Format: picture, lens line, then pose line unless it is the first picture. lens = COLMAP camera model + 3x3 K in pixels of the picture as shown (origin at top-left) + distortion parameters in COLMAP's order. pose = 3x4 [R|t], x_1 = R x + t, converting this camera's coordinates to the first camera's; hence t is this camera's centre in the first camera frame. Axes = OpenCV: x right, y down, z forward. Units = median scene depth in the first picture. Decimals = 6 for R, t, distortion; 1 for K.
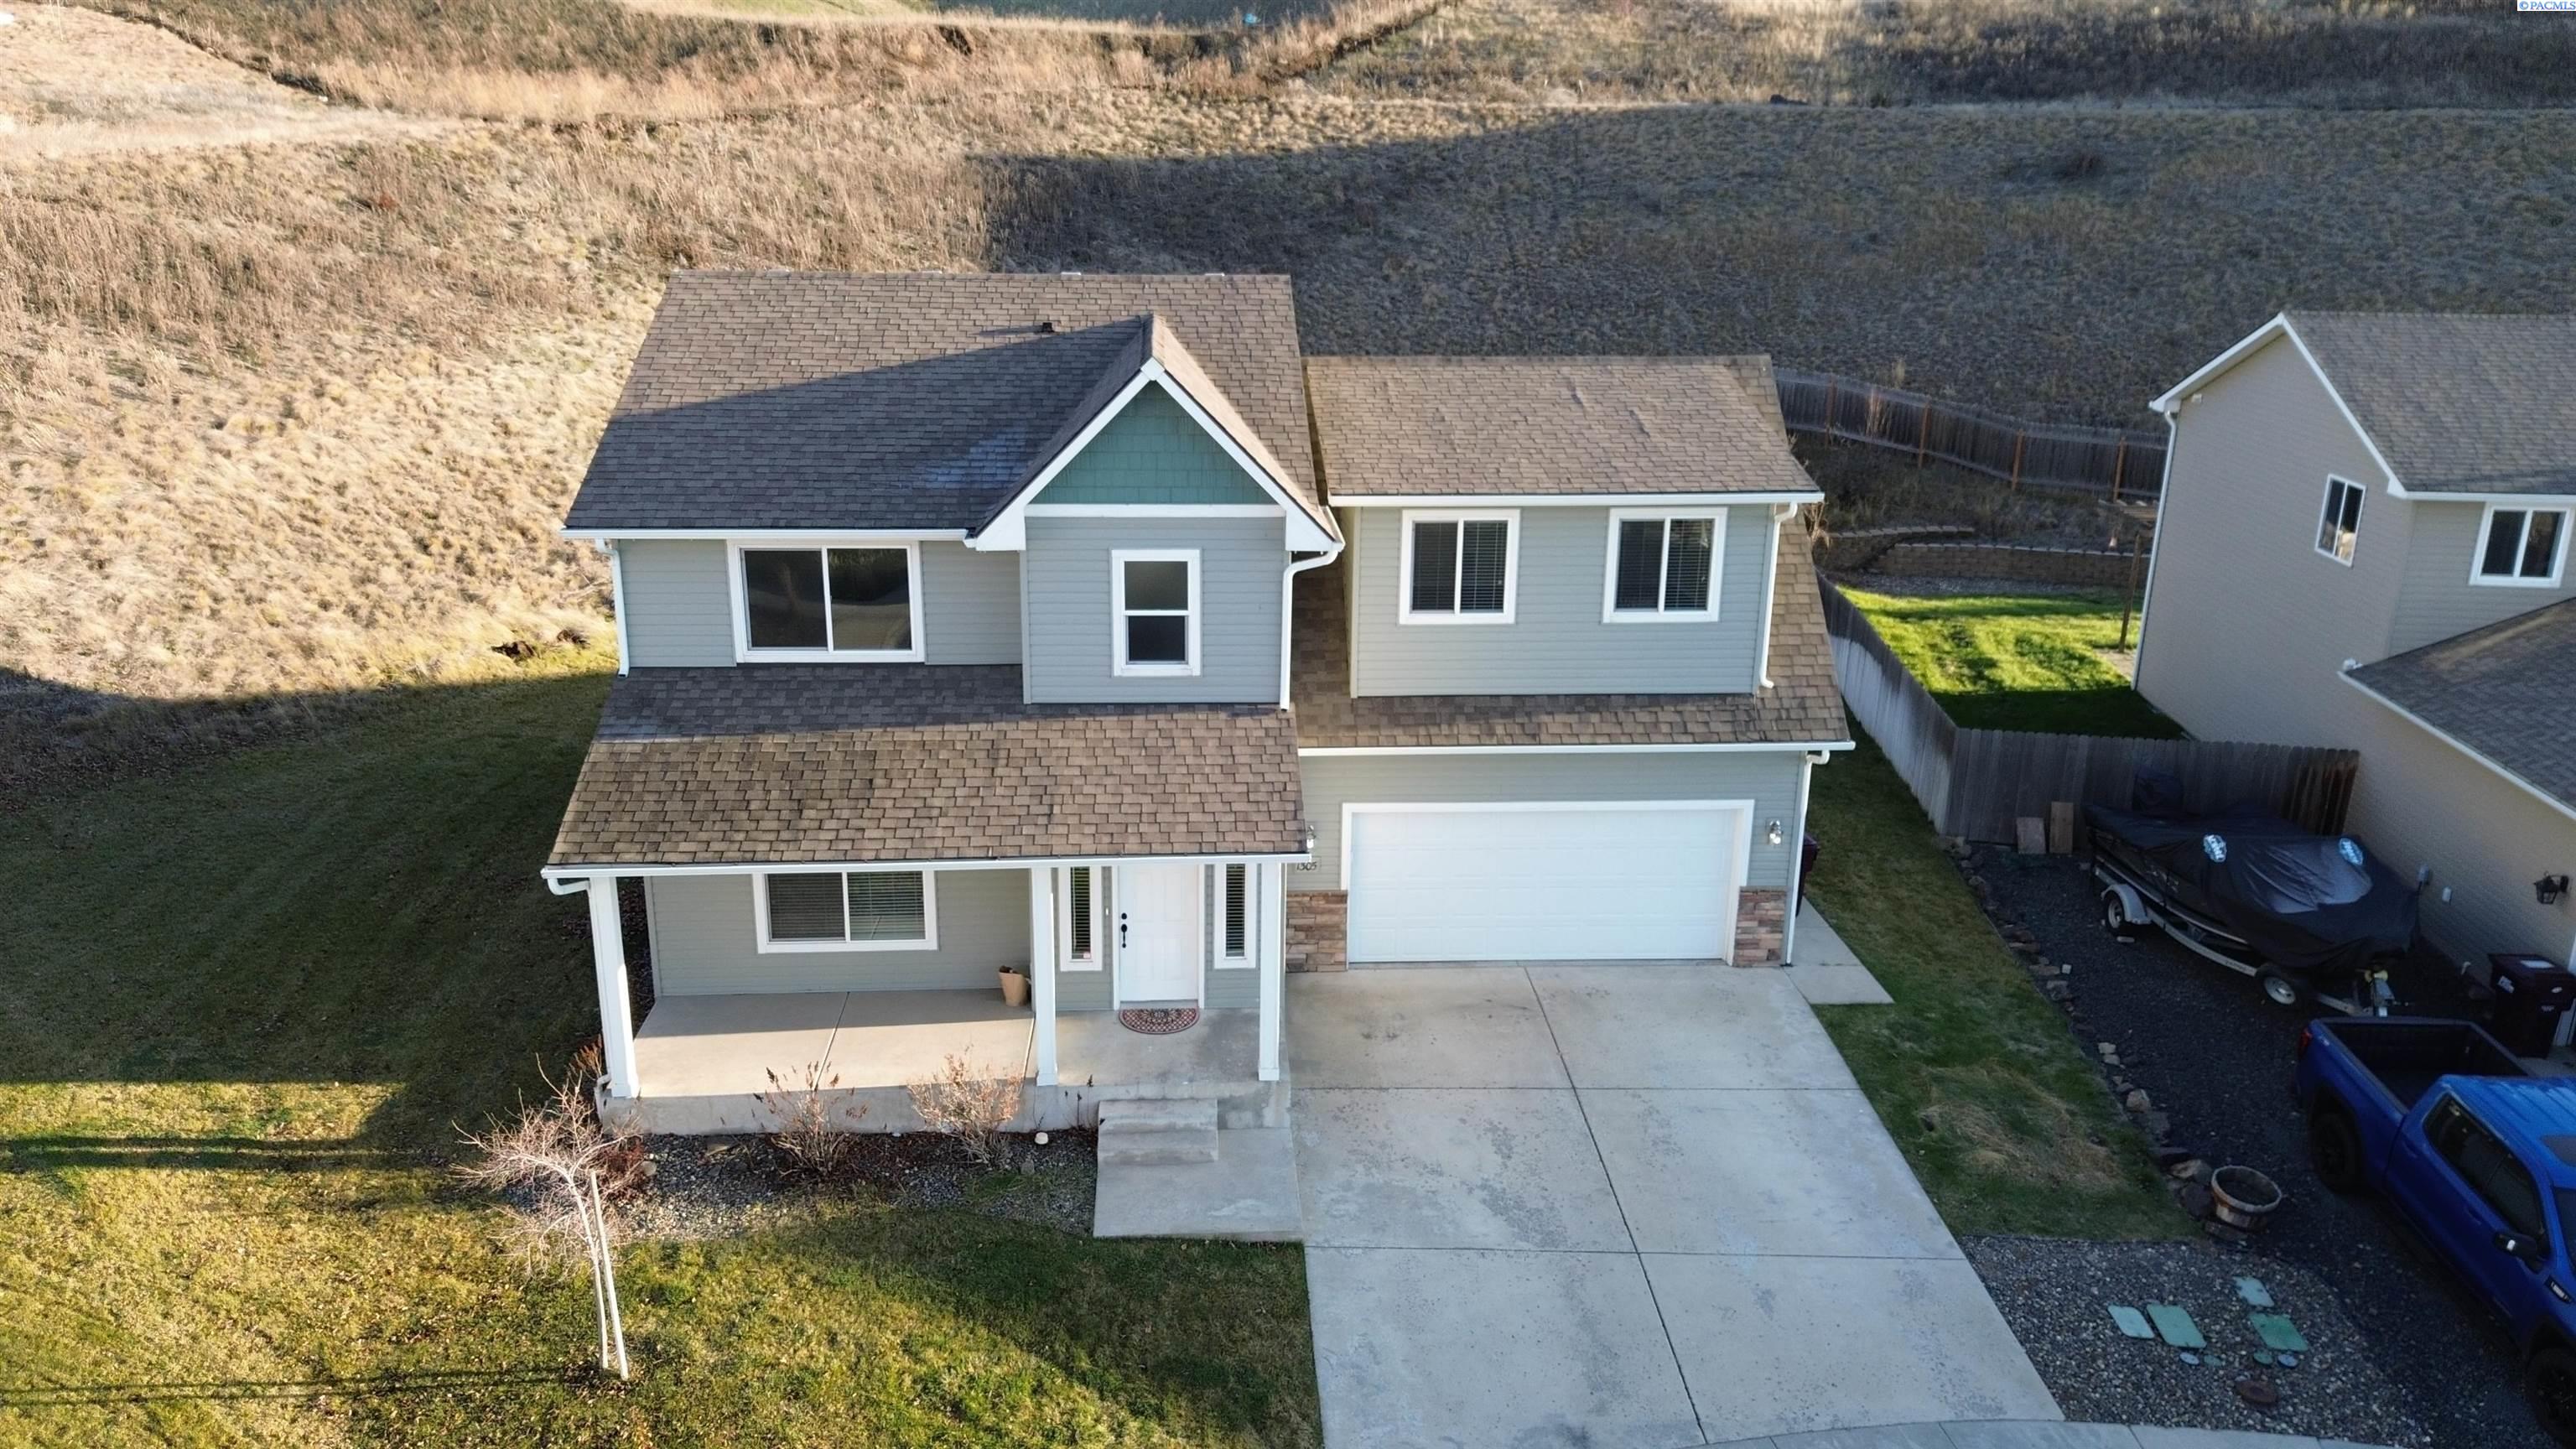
lens RADIAL K [[1831.8, 0, 1275.6], [0, 1831.8, 724.7], [0, 0, 1]] dist [0.065902, -0.072262]
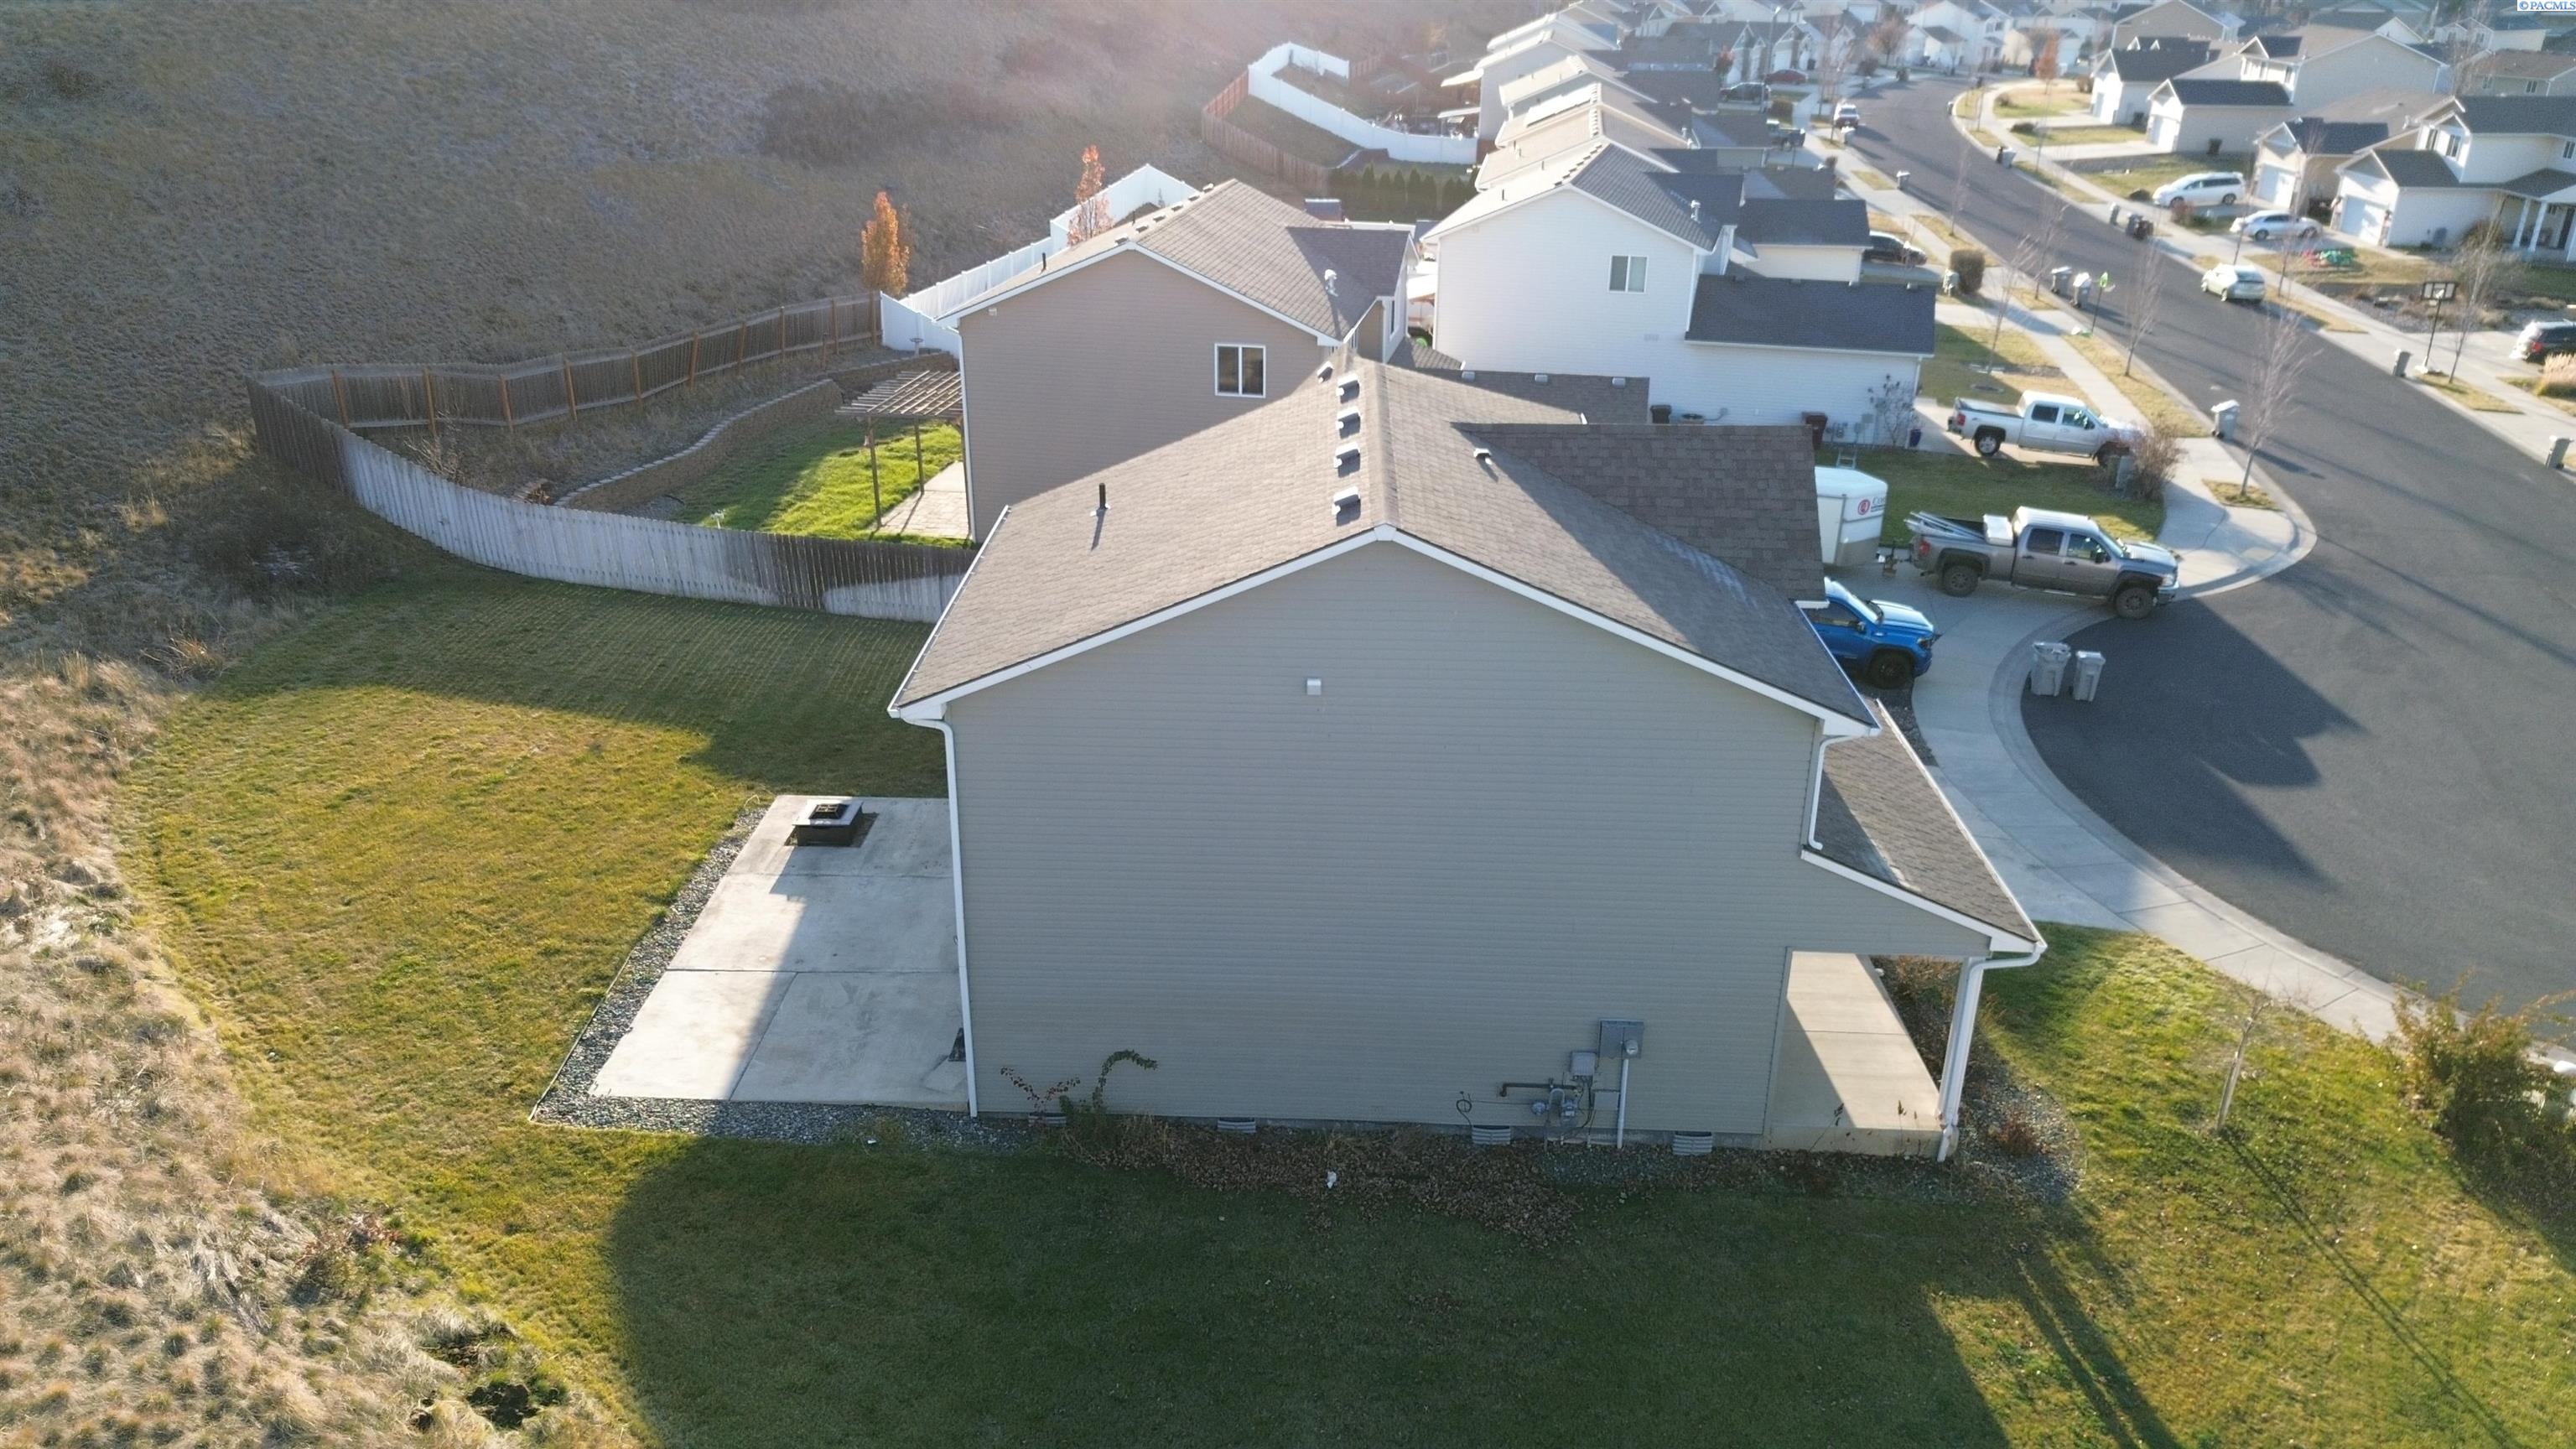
lens RADIAL K [[1831.8, 0, 1275.6], [0, 1831.8, 724.7], [0, 0, 1]] dist [0.065902, -0.072262]
pose [[0.089159, -0.404633, 0.910122, -1.128877], [0.288452, 0.885093, 0.365247, -0.485641], [-0.953334, 0.229961, 0.195631, 0.916104]]
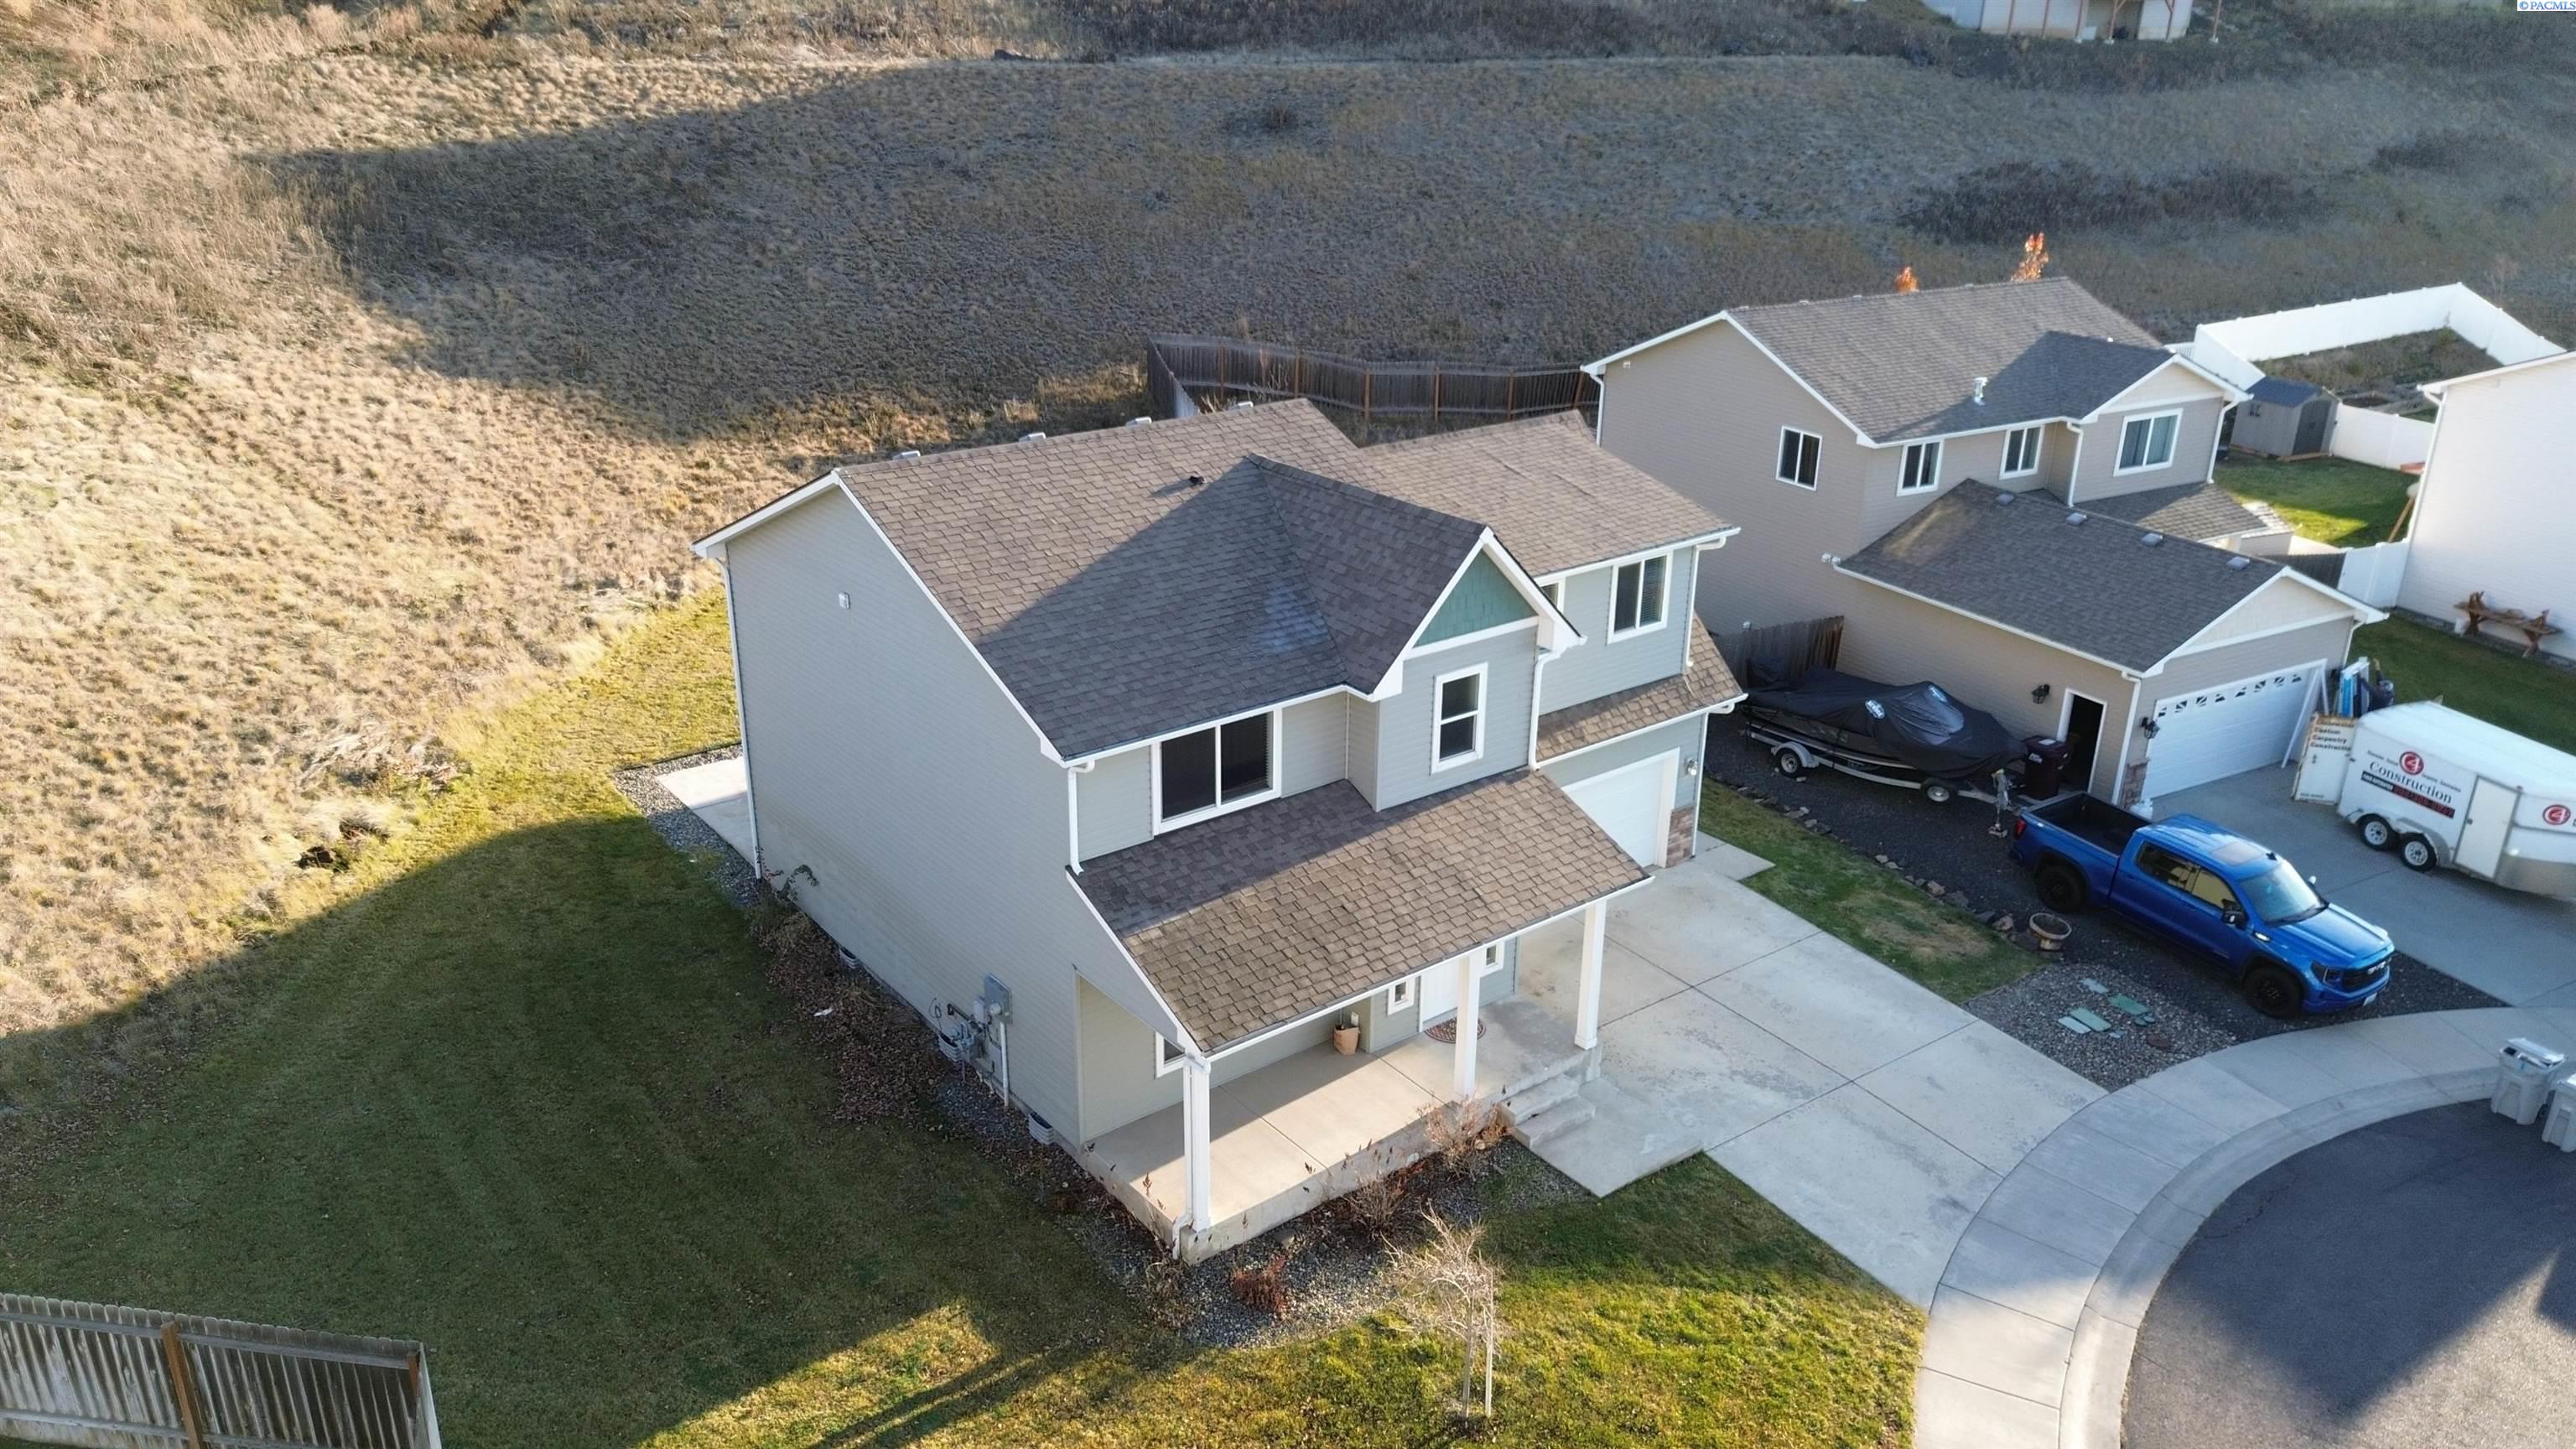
lens RADIAL K [[1831.8, 0, 1275.6], [0, 1831.8, 724.7], [0, 0, 1]] dist [0.065902, -0.072262]
pose [[0.822786, -0.211838, 0.527397, -0.693693], [0.167776, 0.977119, 0.130731, -0.201431], [-0.543023, -0.019079, 0.839501, 0.016101]]
